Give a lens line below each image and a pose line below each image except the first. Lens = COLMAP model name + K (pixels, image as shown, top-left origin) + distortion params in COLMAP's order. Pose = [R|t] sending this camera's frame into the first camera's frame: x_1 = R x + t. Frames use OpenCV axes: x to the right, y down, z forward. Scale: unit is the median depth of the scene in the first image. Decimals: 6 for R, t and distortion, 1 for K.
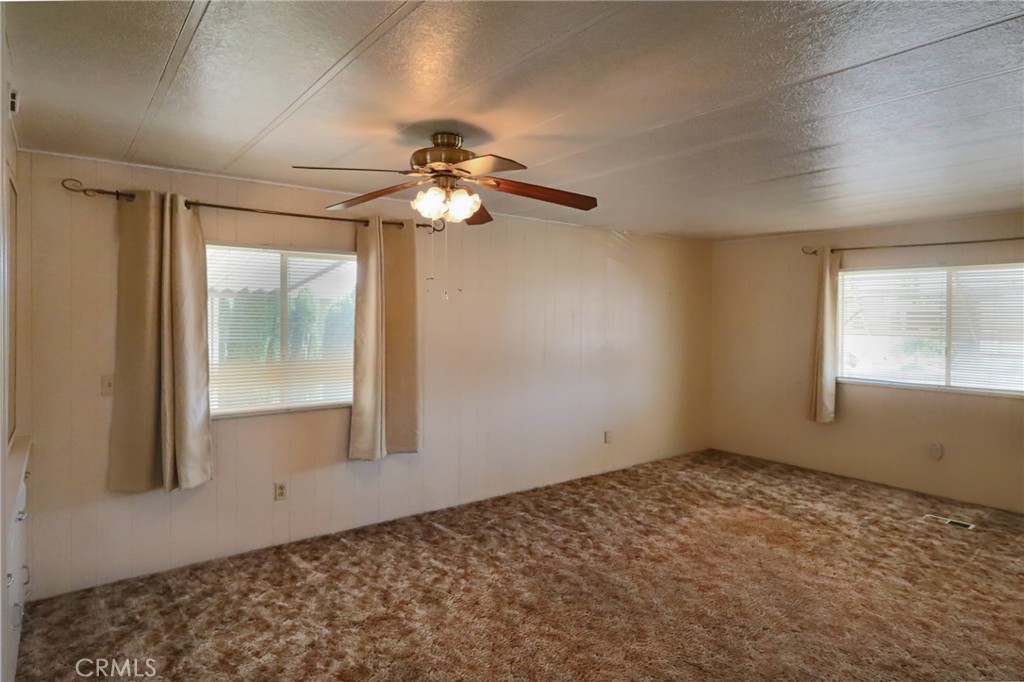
lens RADIAL K [[564.5, 0, 511.1], [0, 564.5, 325.6], [0, 0, 1]] dist [-0.001244, 0.000105]
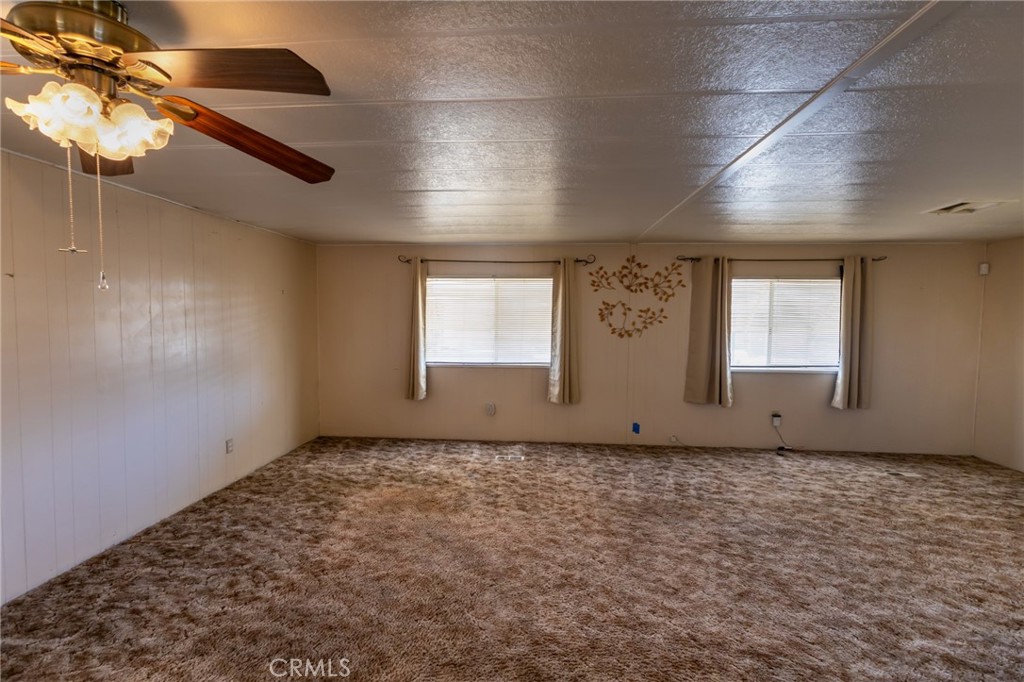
lens RADIAL K [[473.5, 0, 485.8], [0, 473.5, 342.4], [0, 0, 1]] dist [-0.000396, 0.000340]
pose [[0.681550, -0.044537, 0.730415, -0.134930], [0.011592, 0.998678, 0.050078, -0.006147], [-0.731680, -0.025664, 0.681165, 0.244104]]
